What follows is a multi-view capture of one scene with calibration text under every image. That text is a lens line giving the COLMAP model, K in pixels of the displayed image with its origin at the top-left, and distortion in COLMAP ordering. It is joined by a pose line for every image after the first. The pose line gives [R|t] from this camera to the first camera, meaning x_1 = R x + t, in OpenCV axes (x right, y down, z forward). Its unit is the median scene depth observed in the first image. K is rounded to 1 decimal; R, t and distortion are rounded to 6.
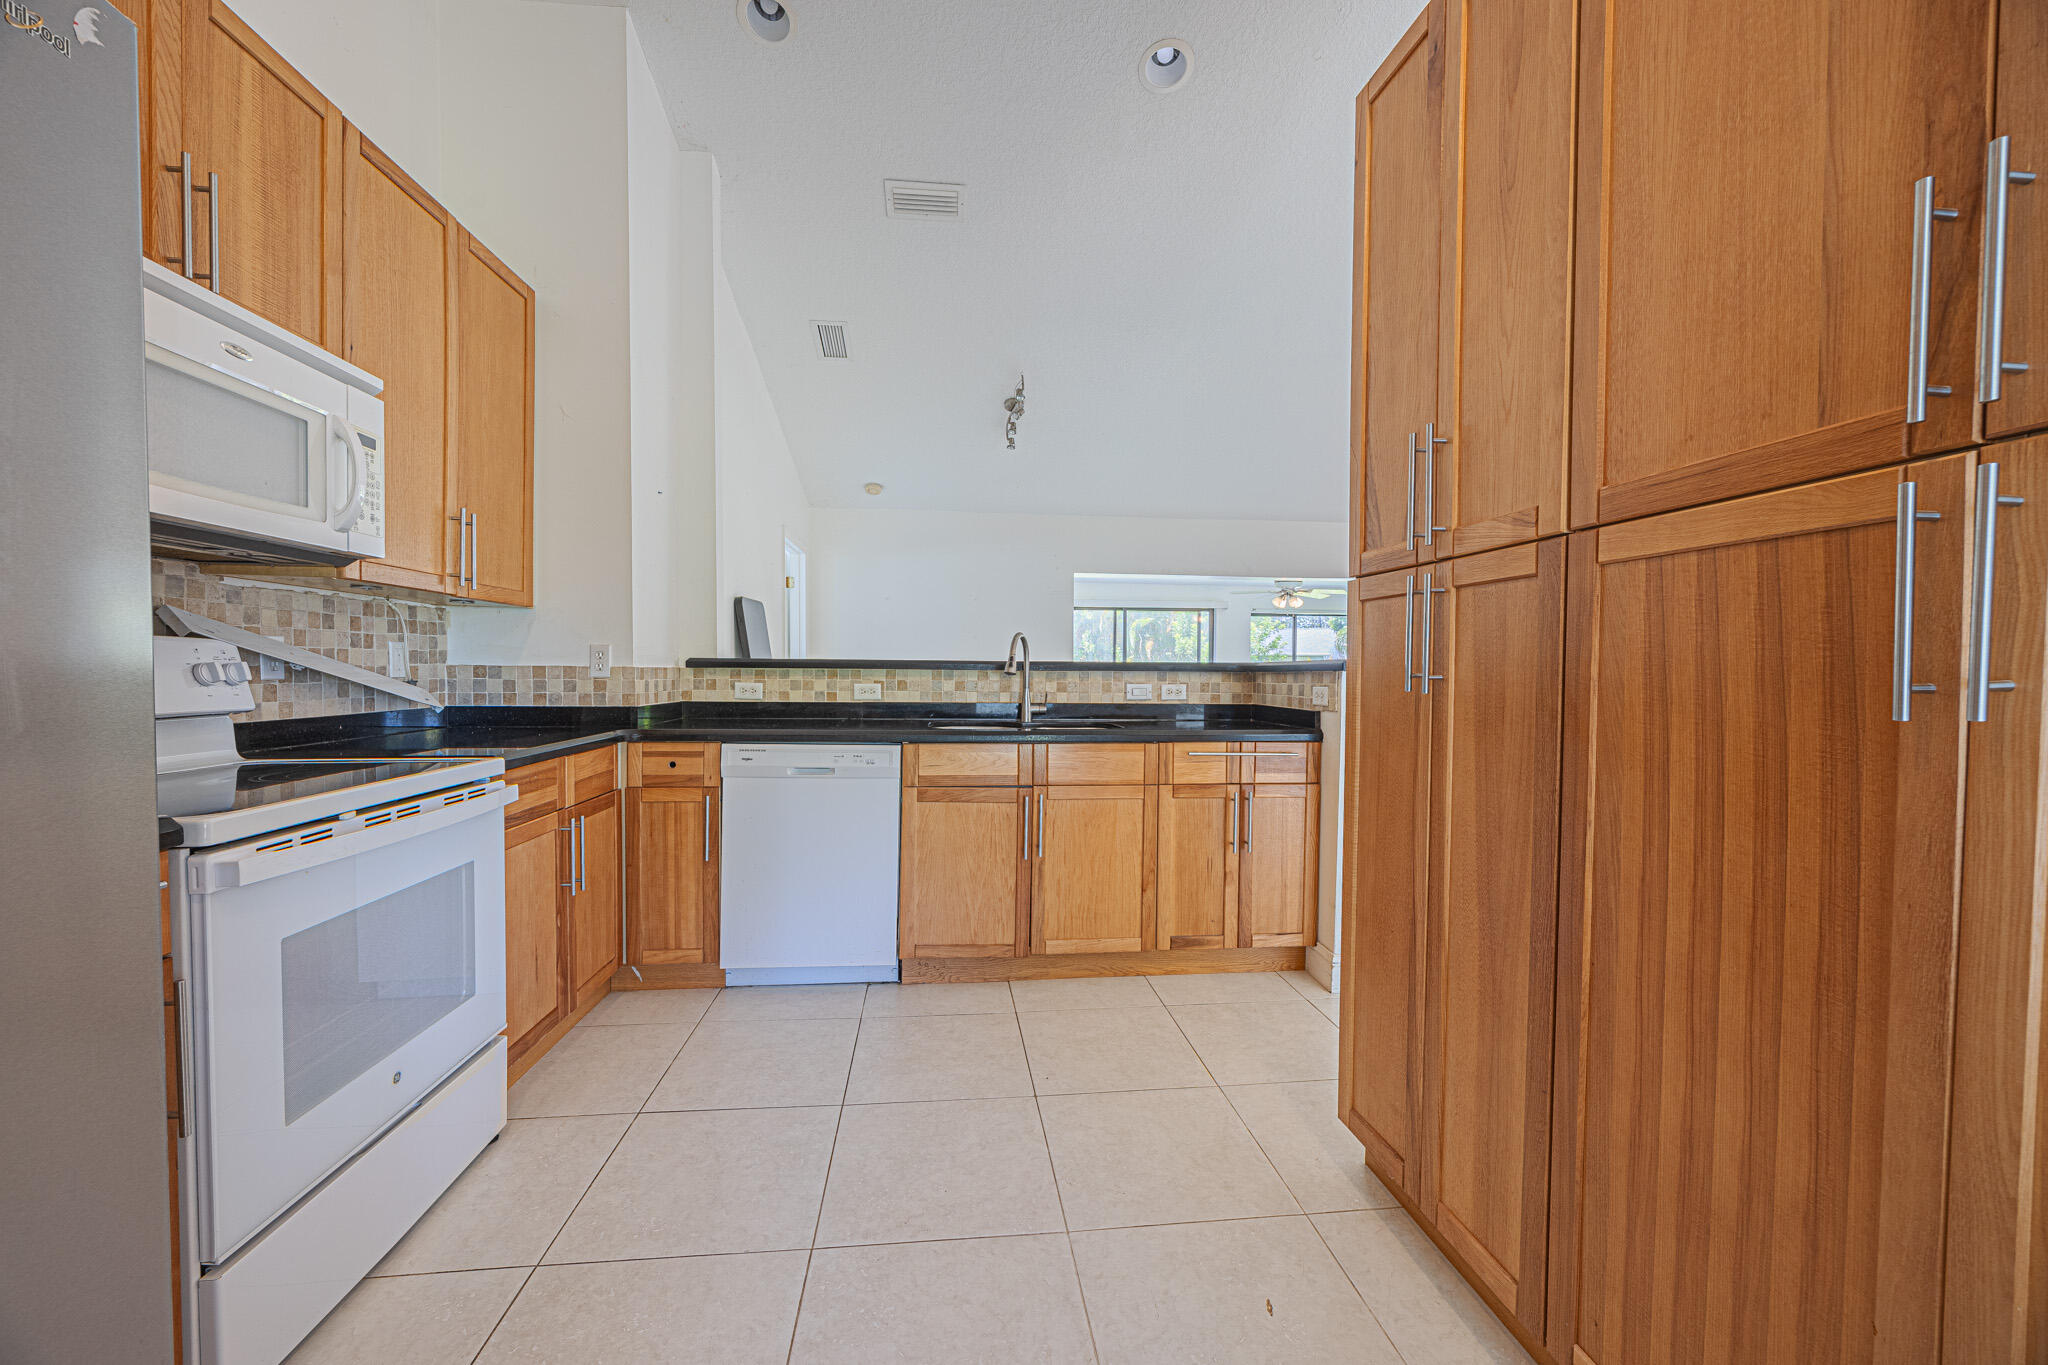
lens RADIAL K [[780.3, 0, 1021.3], [0, 780.3, 684.3], [0, 0, 1]] dist [-0.001465, 0.000354]
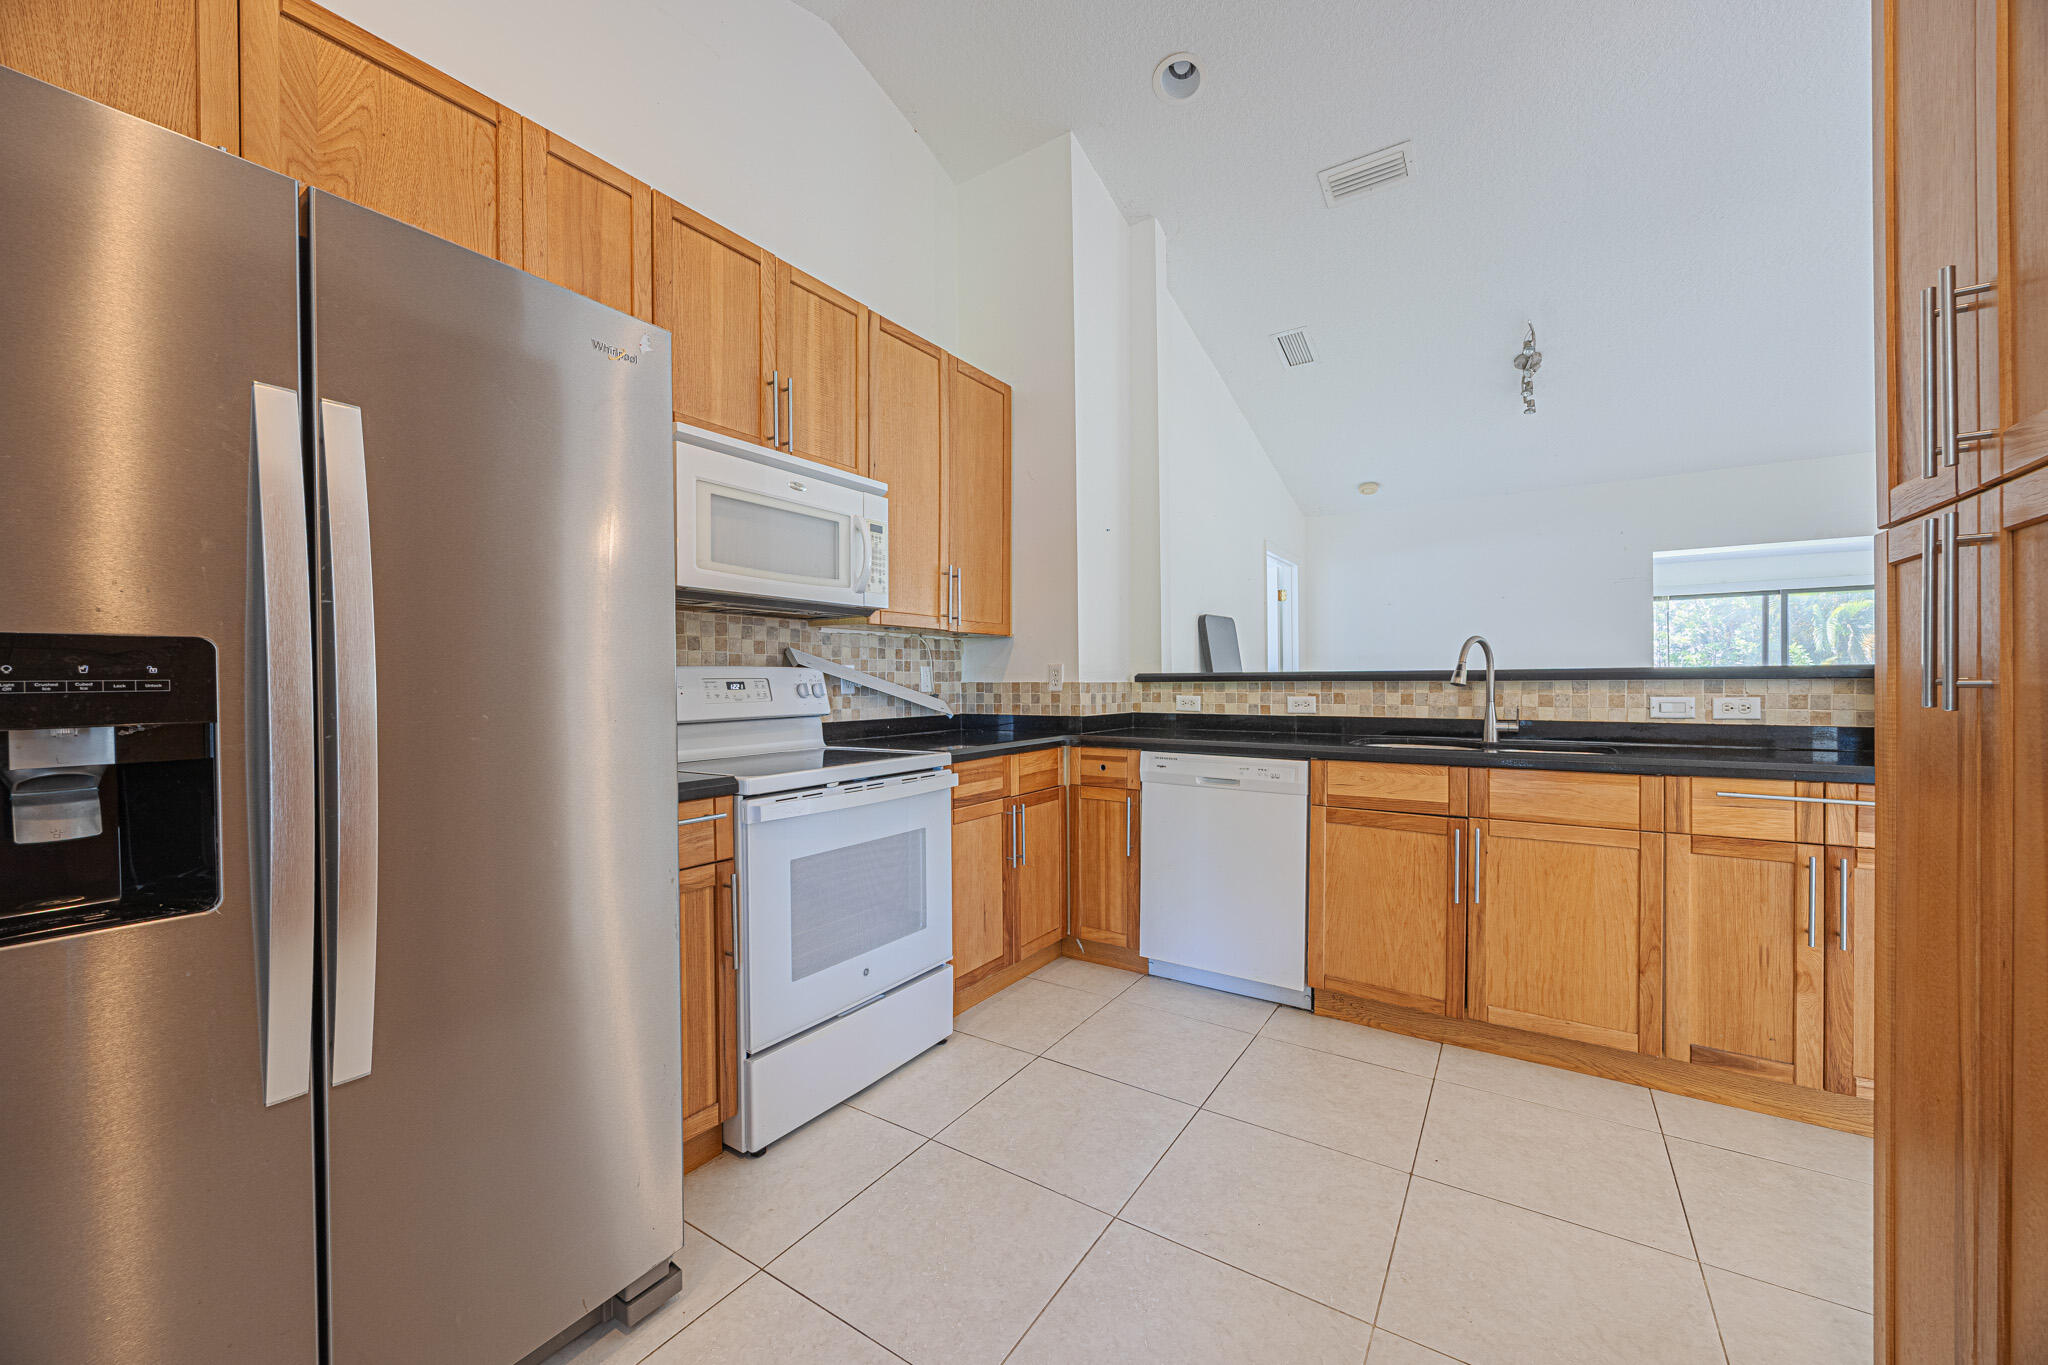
lens RADIAL K [[780.3, 0, 1019.0], [0, 780.3, 685.4], [0, 0, 1]] dist [-0.001465, 0.000354]
pose [[0.770138, -0.009792, -0.637803, 0.184668], [-0.000438, 0.999874, -0.015881, 0.000900], [0.637878, 0.012510, 0.770036, 0.039533]]
